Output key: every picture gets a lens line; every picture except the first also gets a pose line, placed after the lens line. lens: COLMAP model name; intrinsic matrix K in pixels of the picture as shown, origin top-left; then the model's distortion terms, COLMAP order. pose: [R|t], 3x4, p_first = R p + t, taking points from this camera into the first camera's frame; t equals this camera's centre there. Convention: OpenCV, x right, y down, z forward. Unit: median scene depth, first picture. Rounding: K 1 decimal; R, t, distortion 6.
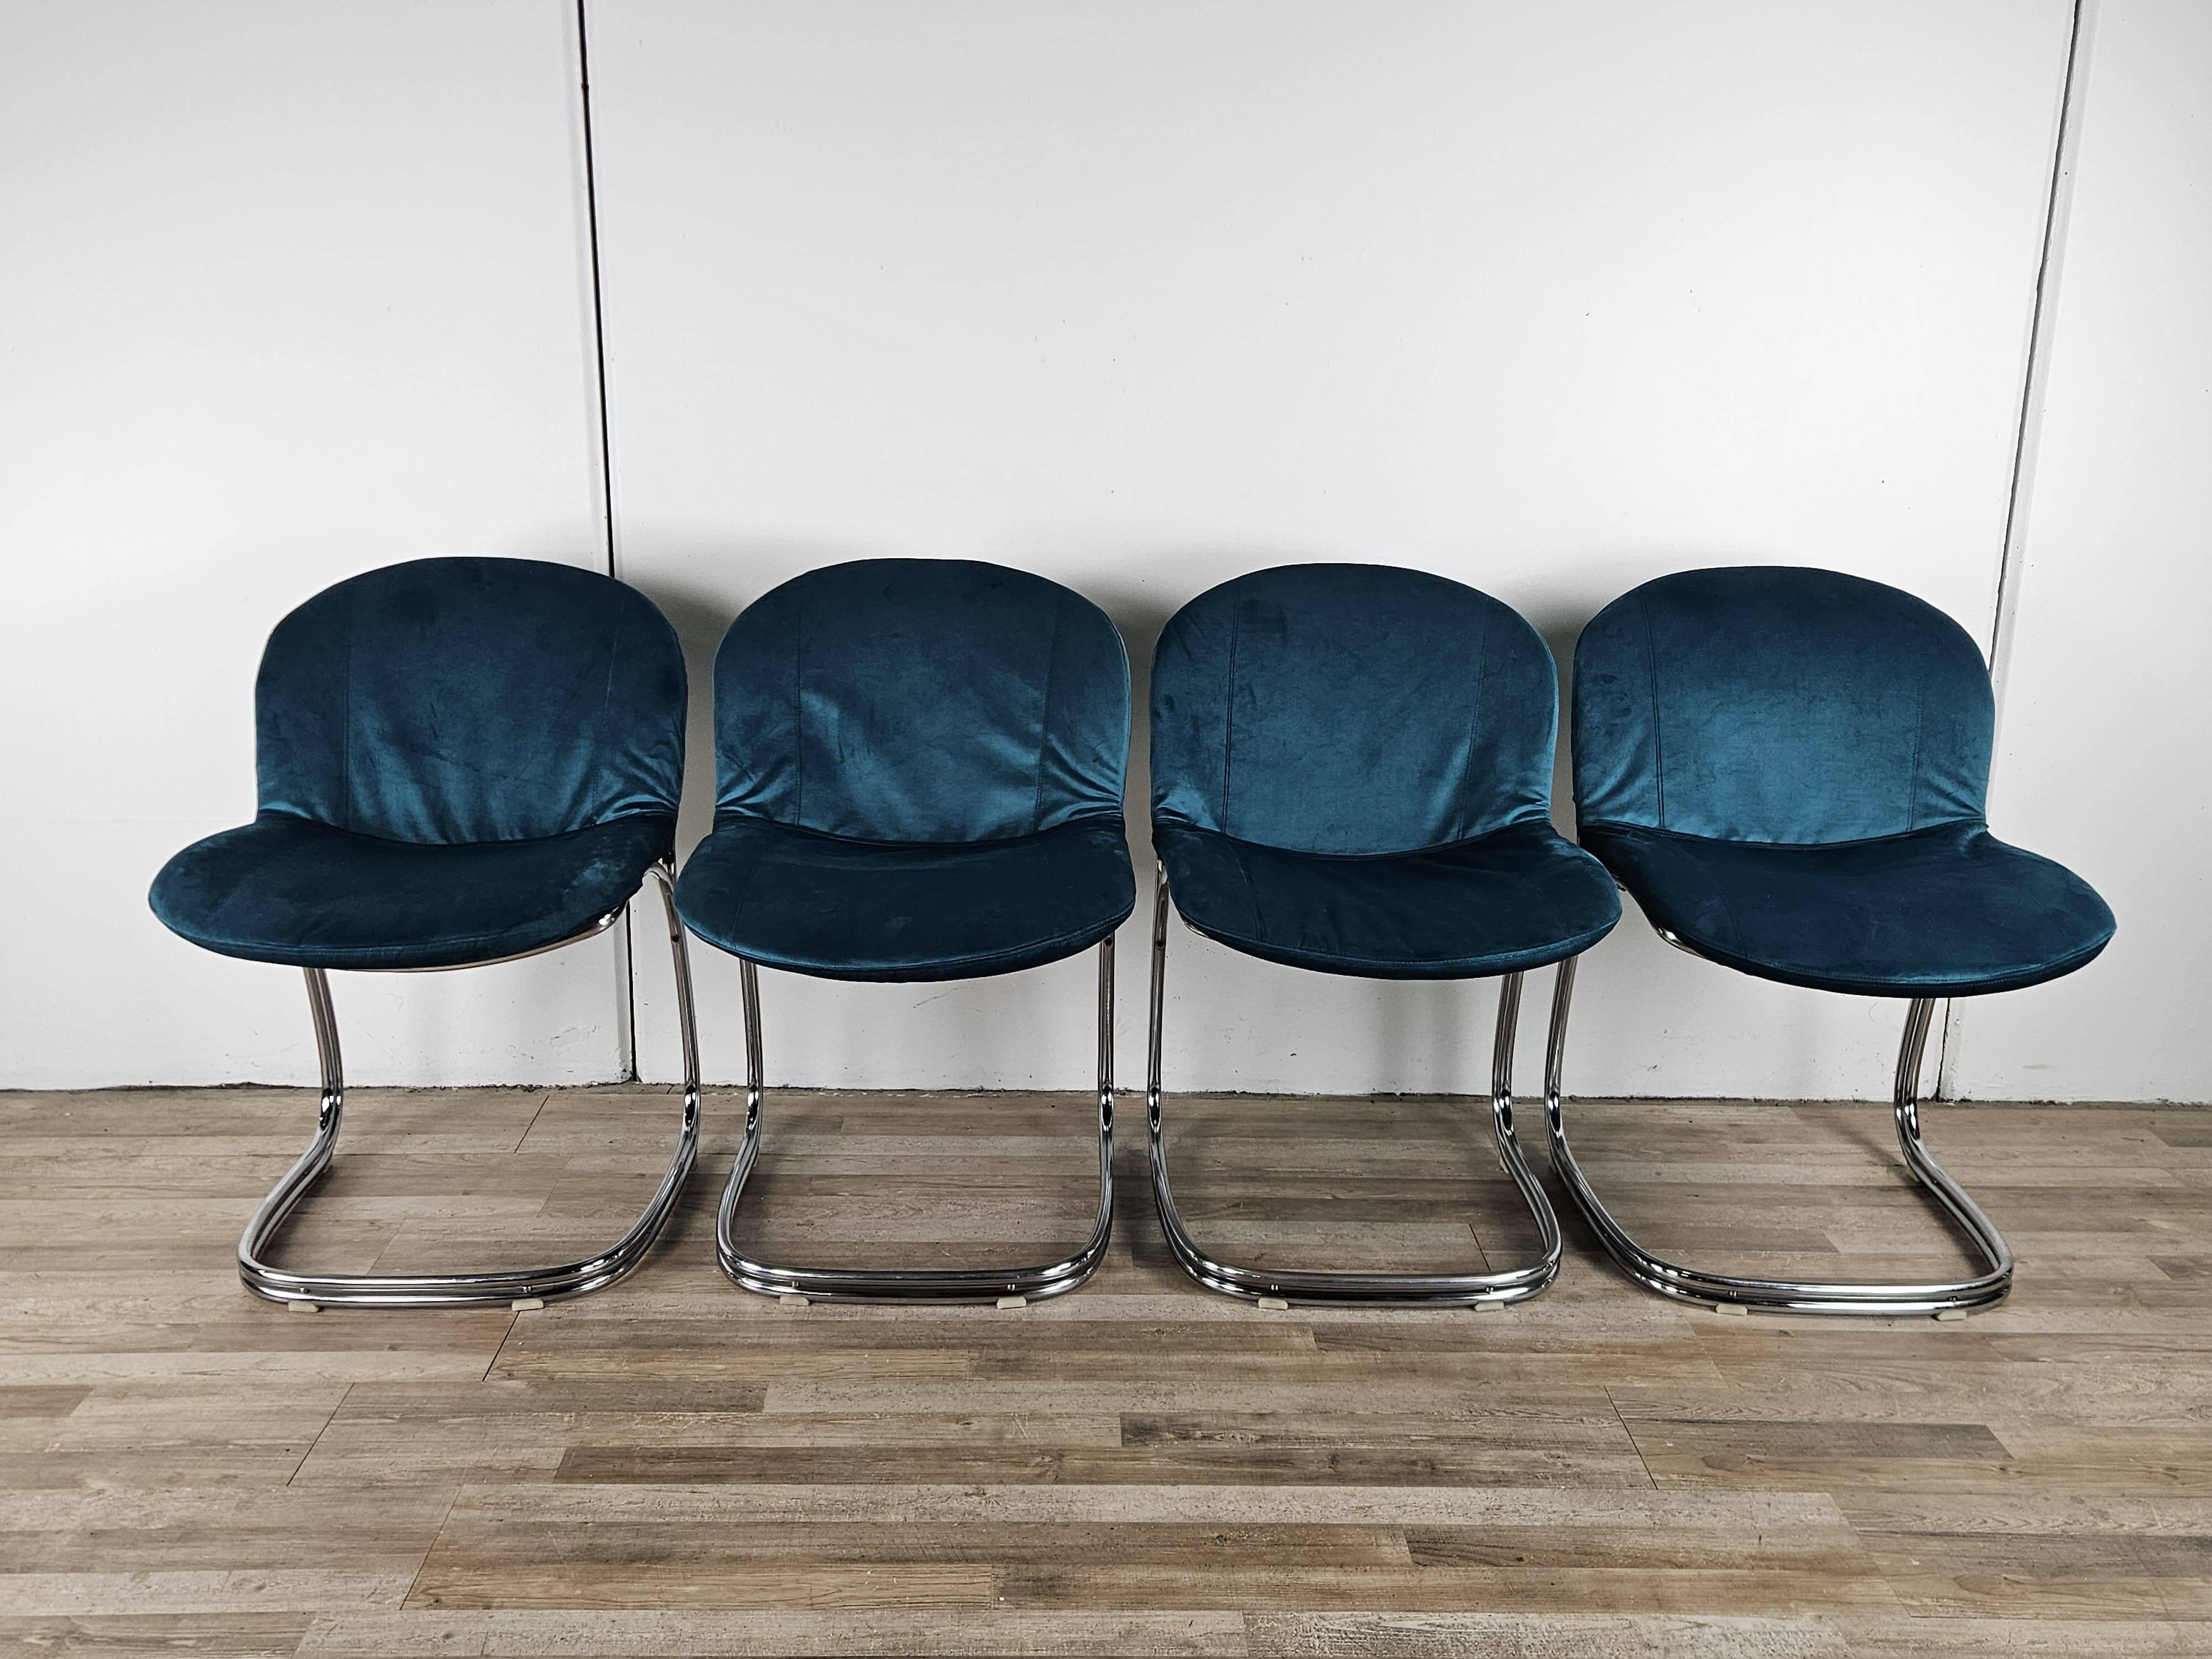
lens RADIAL K [[2030.0, 0, 1028.9], [0, 2030.0, 689.9], [0, 0, 1]] dist [0.019087, 0.000000]
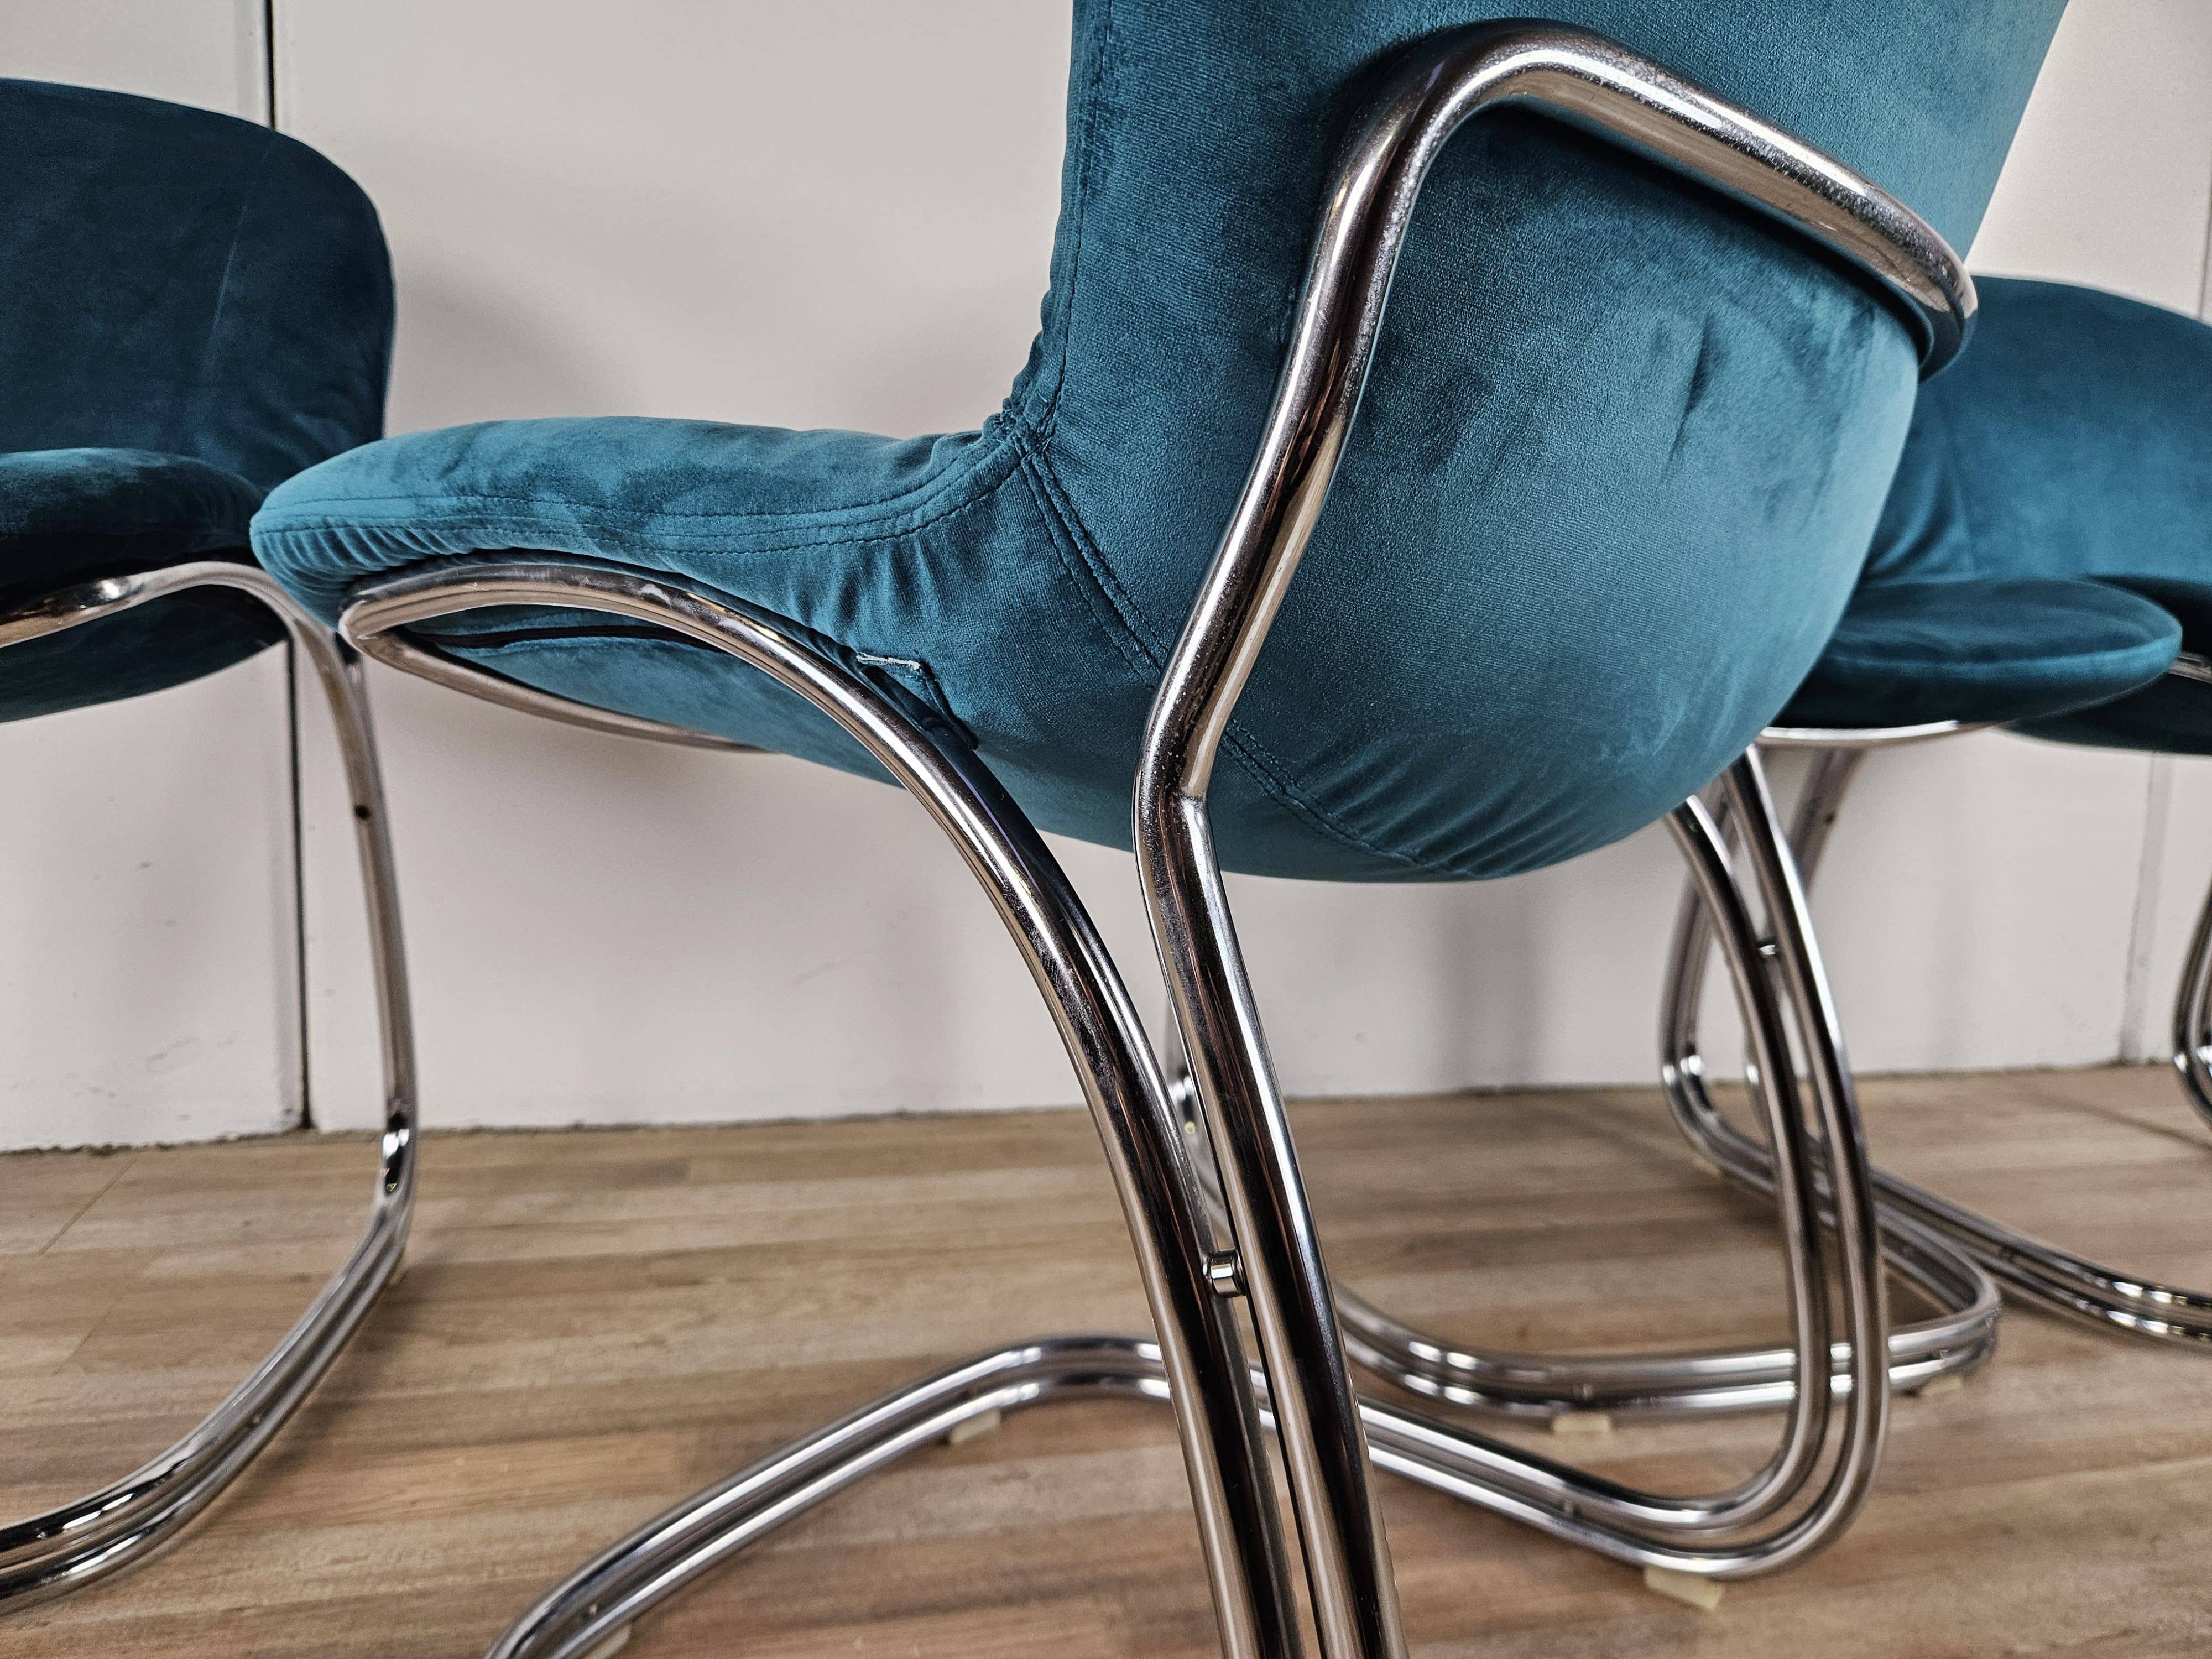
lens RADIAL K [[1527.0, 0, 1059.3], [0, 1527.0, 847.8], [0, 0, 1]] dist [0.032836, -0.031119]
pose [[0.973893, -0.012083, 0.226684, -0.097409], [0.025048, 0.998205, -0.054406, 0.166824], [-0.225619, 0.058663, 0.972448, 0.610943]]
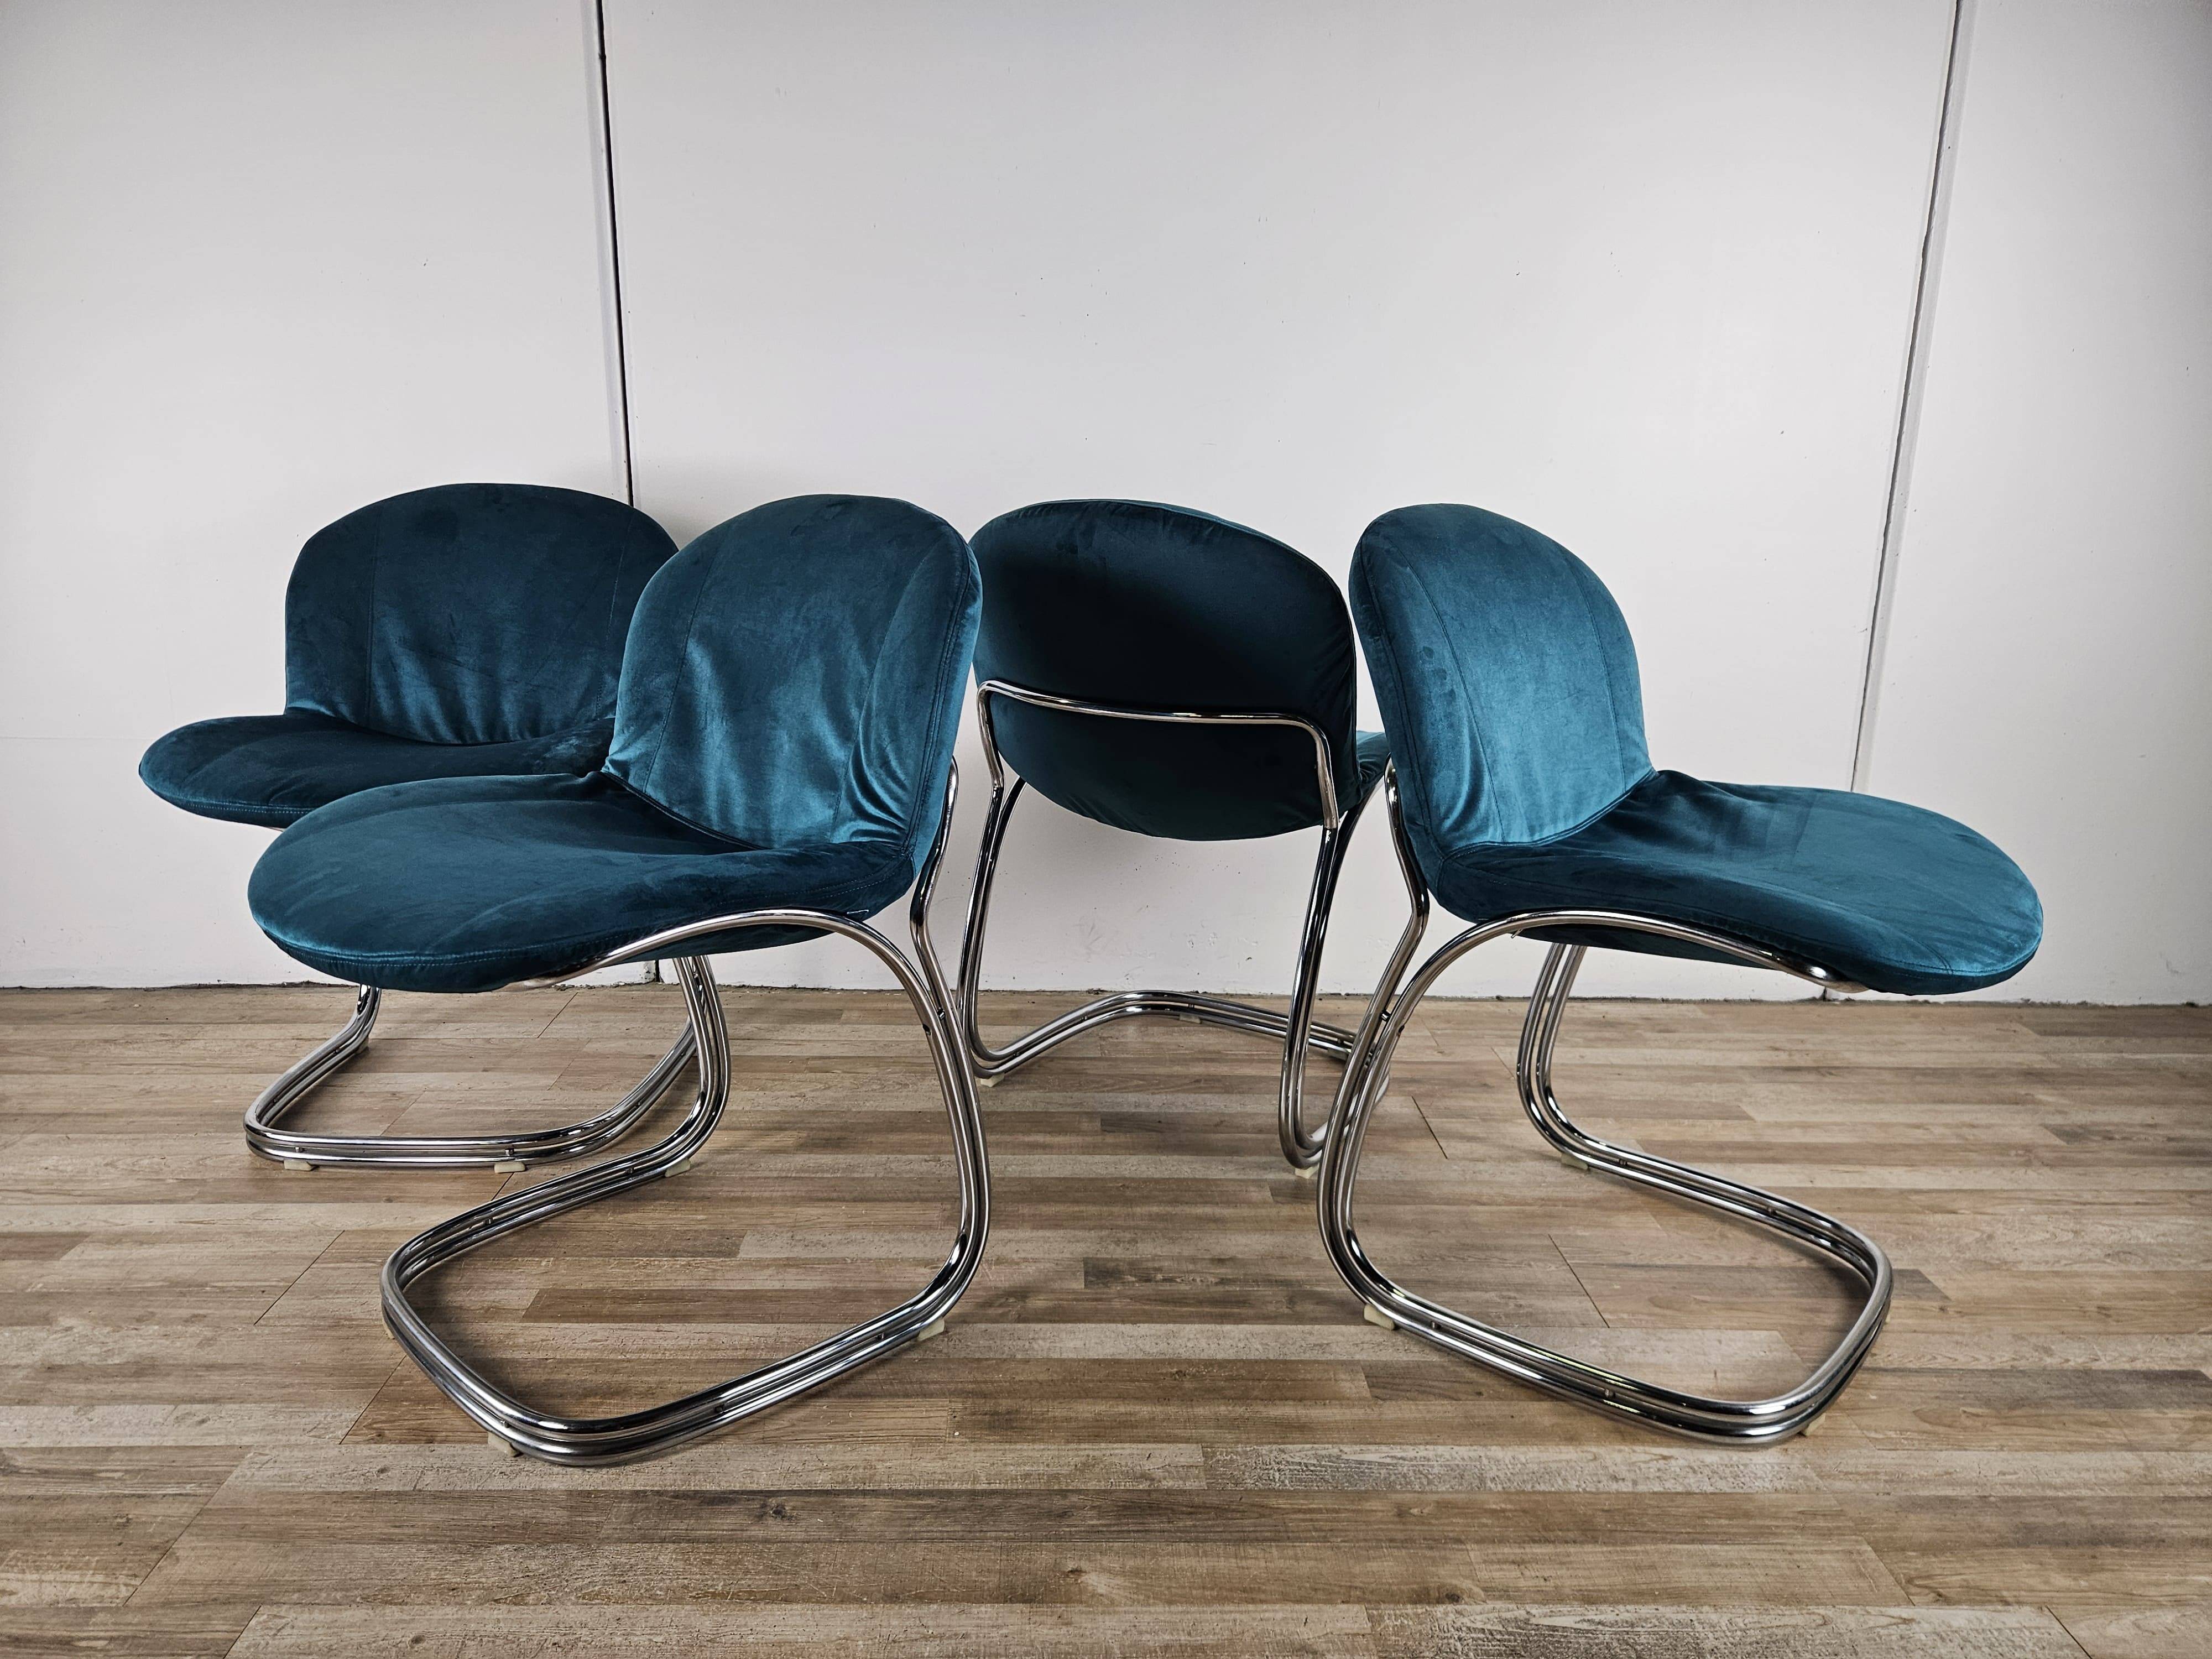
lens RADIAL K [[1527.0, 0, 1056.0], [0, 1527.0, 792.9], [0, 0, 1]] dist [0.032836, -0.031119]
pose [[0.999969, 0.002590, 0.007406, 0.020756], [-0.002665, 0.999945, 0.010145, 0.095187], [-0.007379, -0.010164, 0.999921, 0.192284]]
